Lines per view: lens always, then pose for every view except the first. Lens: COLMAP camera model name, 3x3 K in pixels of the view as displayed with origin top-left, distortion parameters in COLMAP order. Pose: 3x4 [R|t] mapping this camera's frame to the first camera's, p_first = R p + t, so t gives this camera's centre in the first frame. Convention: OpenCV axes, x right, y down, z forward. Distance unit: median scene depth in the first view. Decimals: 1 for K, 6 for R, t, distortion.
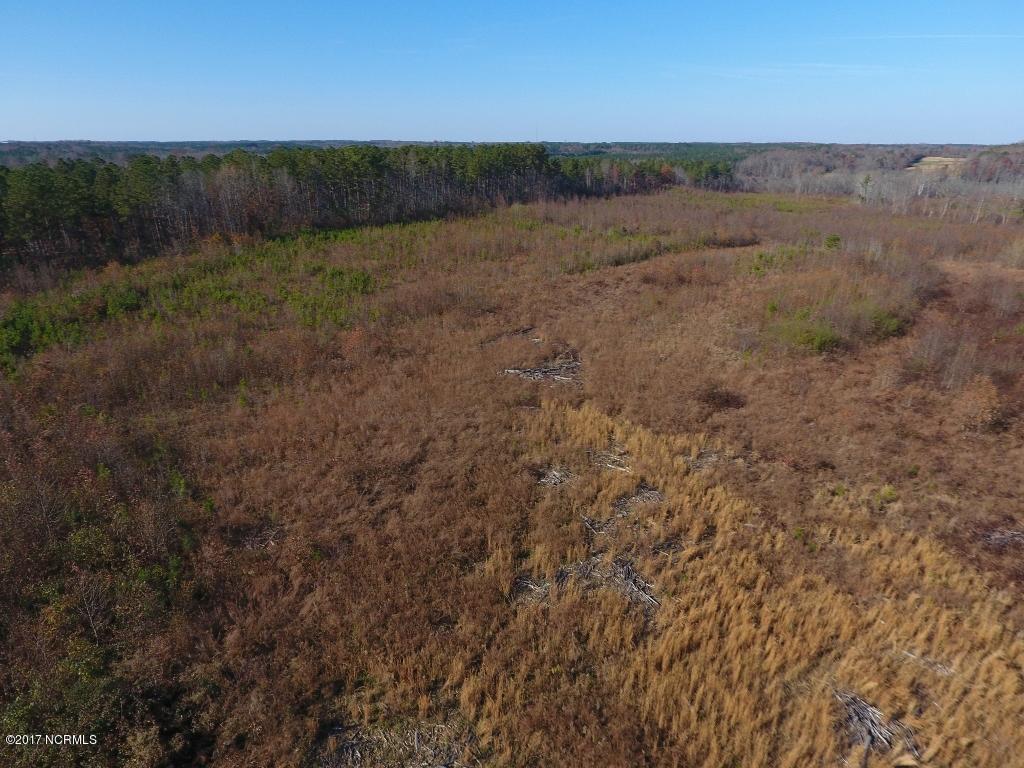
lens RADIAL K [[591.0, 0, 512.0], [0, 591.0, 384.0], [0, 0, 1]] dist [0.000746, -0.000098]
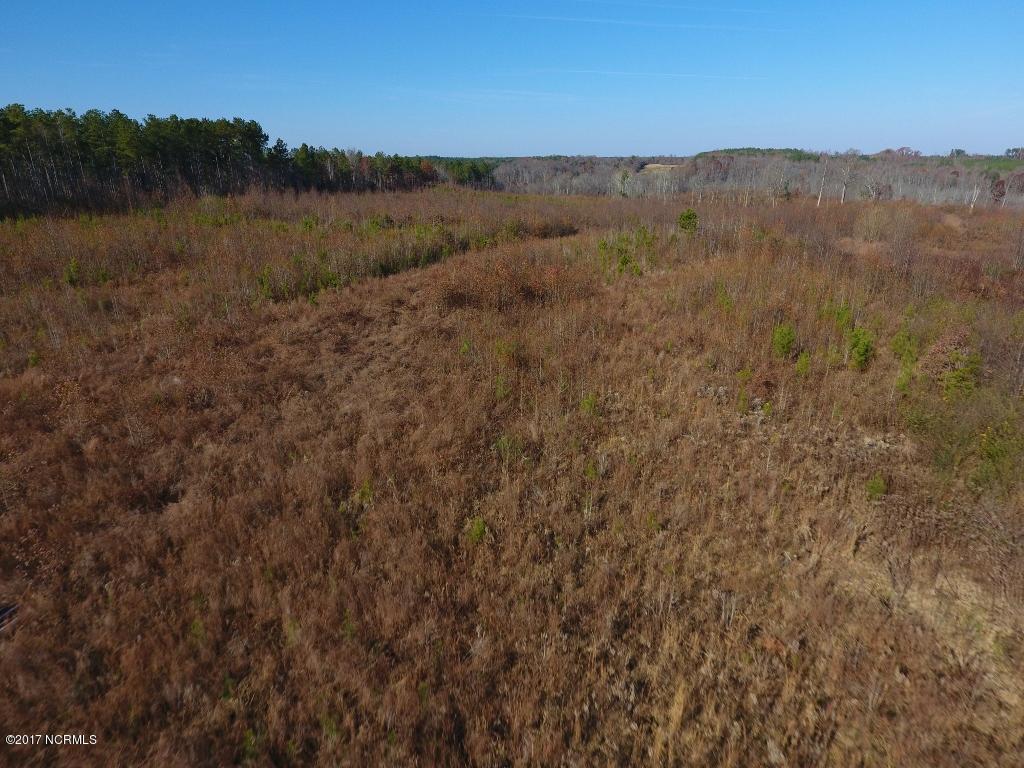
lens RADIAL K [[591.0, 0, 512.0], [0, 591.0, 384.0], [0, 0, 1]] dist [0.000746, -0.000098]
pose [[0.925301, -0.140515, 0.352240, 0.082107], [0.150123, 0.988667, 0.000040, -0.087348], [-0.348253, 0.052843, 0.935910, 0.467700]]
